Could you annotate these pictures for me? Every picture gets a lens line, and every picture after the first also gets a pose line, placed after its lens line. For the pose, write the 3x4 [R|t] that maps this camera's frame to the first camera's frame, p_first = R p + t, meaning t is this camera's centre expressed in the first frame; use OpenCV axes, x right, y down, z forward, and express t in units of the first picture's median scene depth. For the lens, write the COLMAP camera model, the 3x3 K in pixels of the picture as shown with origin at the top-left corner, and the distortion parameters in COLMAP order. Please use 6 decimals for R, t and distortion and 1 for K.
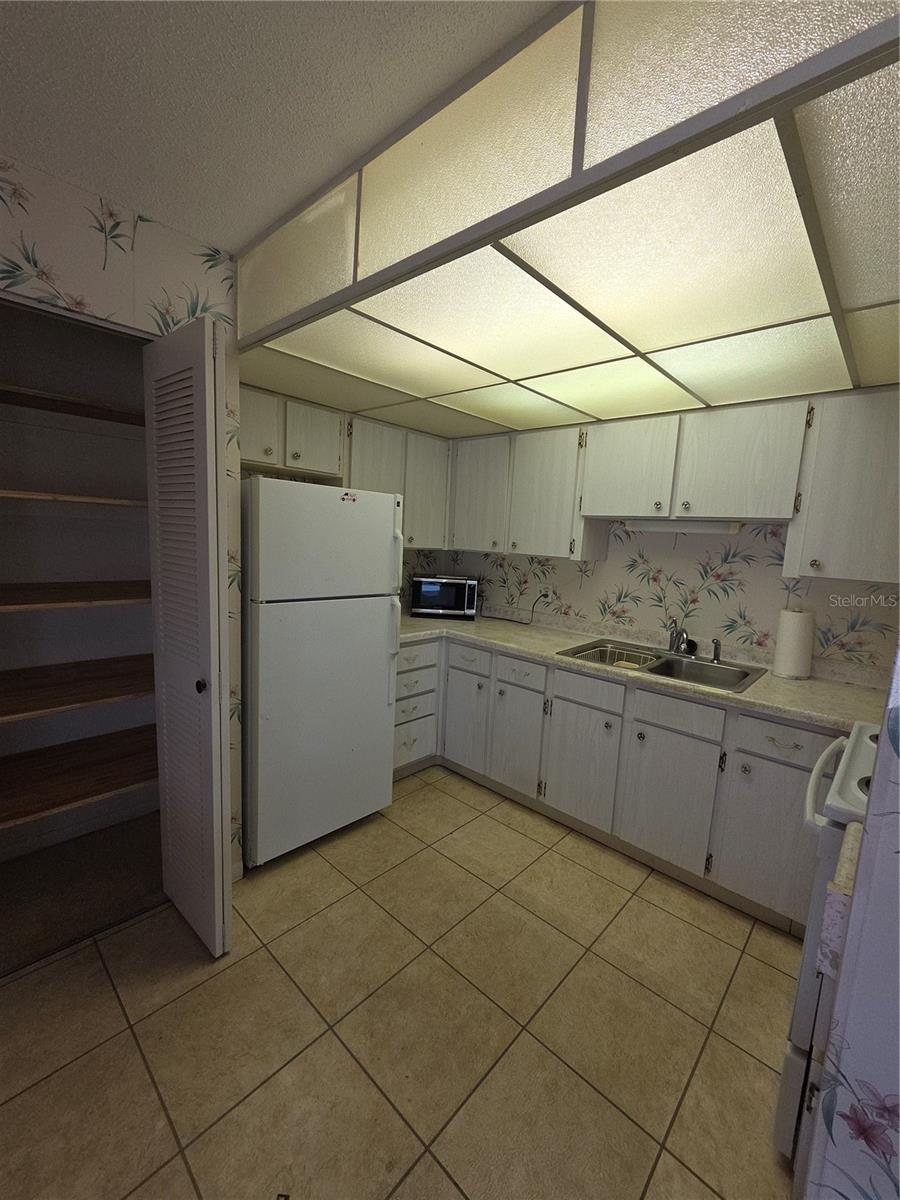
lens RADIAL K [[492.1, 0, 449.3], [0, 492.1, 599.3], [0, 0, 1]] dist [0.001121, -0.000230]
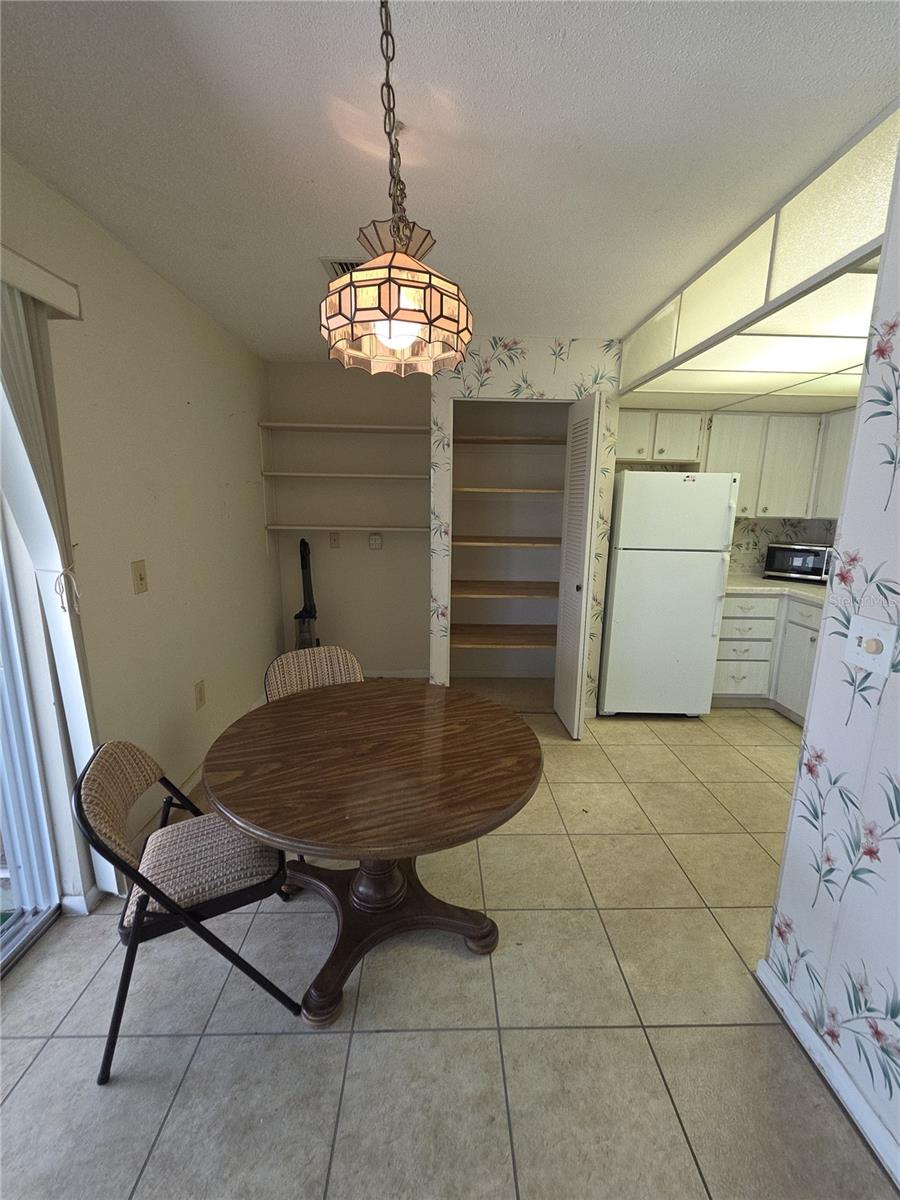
lens RADIAL K [[492.1, 0, 449.3], [0, 492.1, 599.3], [0, 0, 1]] dist [0.001121, -0.000230]
pose [[0.698673, 0.099772, -0.708450, 0.318195], [-0.072778, 0.995003, 0.068354, 0.082185], [0.711730, 0.003802, 0.702443, -0.438732]]
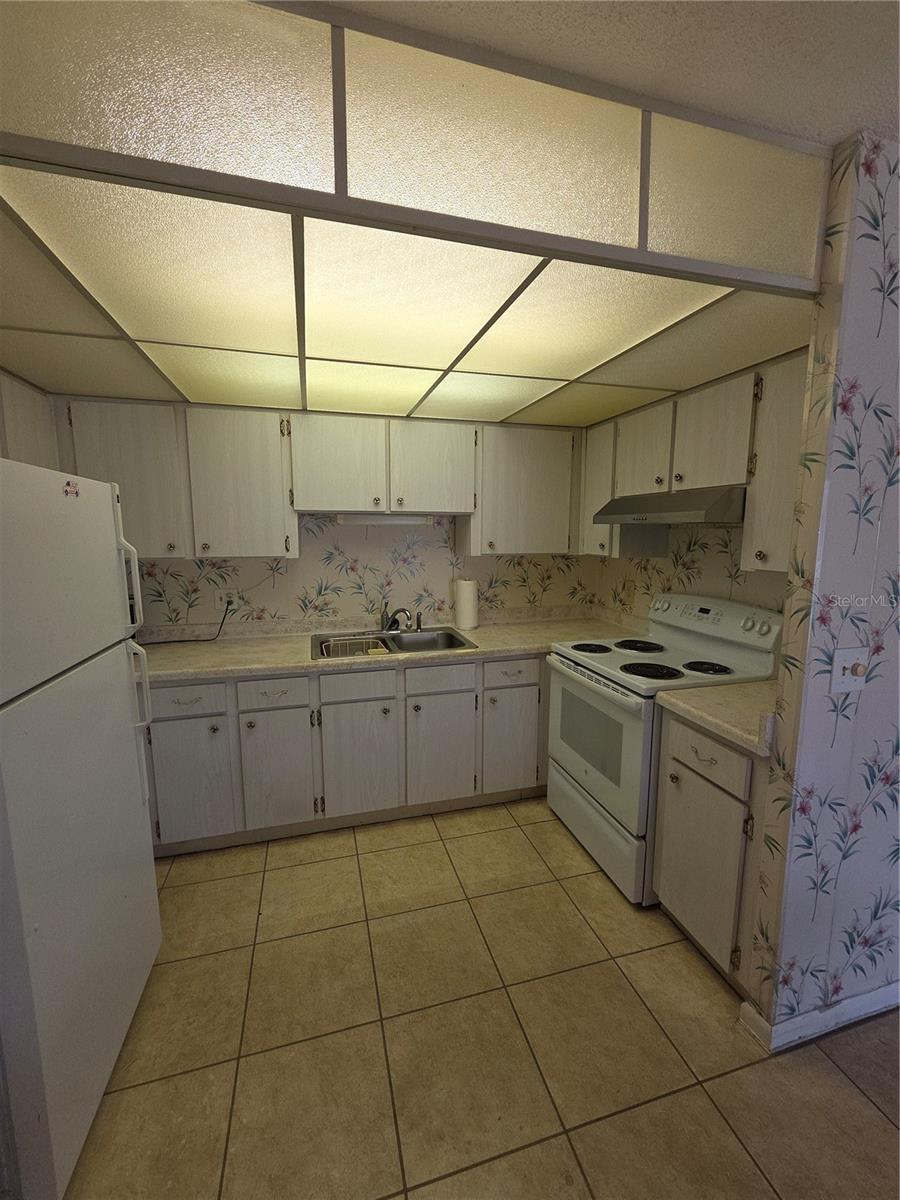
lens RADIAL K [[492.1, 0, 449.3], [0, 492.1, 599.3], [0, 0, 1]] dist [0.001121, -0.000230]
pose [[0.519205, -0.167676, 0.838040, -0.433757], [0.136931, 0.984218, 0.112088, -0.076247], [-0.843609, 0.056557, 0.533971, 0.294733]]
